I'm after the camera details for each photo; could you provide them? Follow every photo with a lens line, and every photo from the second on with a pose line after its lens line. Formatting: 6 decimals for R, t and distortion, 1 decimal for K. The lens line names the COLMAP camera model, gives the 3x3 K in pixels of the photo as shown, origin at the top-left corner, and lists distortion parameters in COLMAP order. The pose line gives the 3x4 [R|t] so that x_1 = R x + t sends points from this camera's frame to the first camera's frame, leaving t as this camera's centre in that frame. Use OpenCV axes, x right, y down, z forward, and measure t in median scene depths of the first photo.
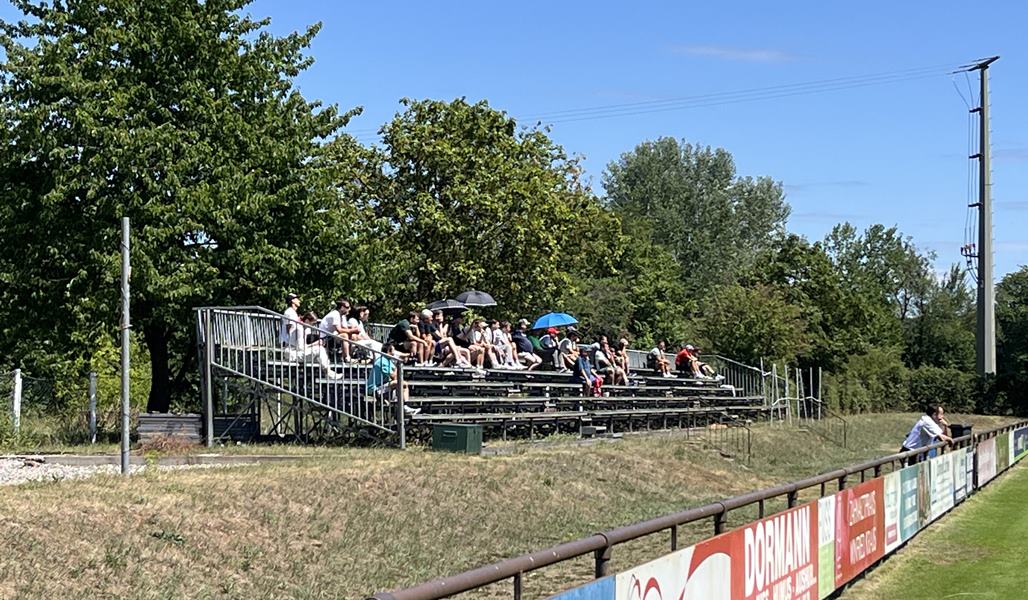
lens RADIAL K [[2198.1, 0, 514.0], [0, 2198.1, 300.0], [0, 0, 1]] dist [0.328496, -0.040779]
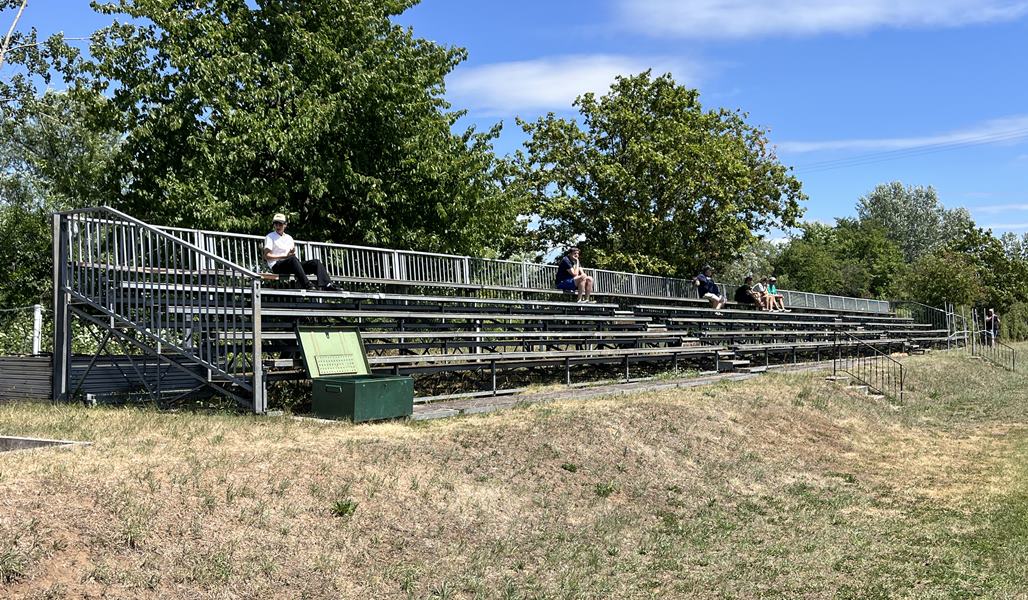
lens RADIAL K [[1015.8, 0, 541.5], [0, 1015.8, 294.4], [0, 0, 1]] dist [0.017823, -0.003084]
pose [[0.959626, -0.018875, -0.280645, 0.059650], [0.020272, 0.999792, 0.002075, 0.018509], [0.280547, -0.007681, 0.959809, 0.396851]]
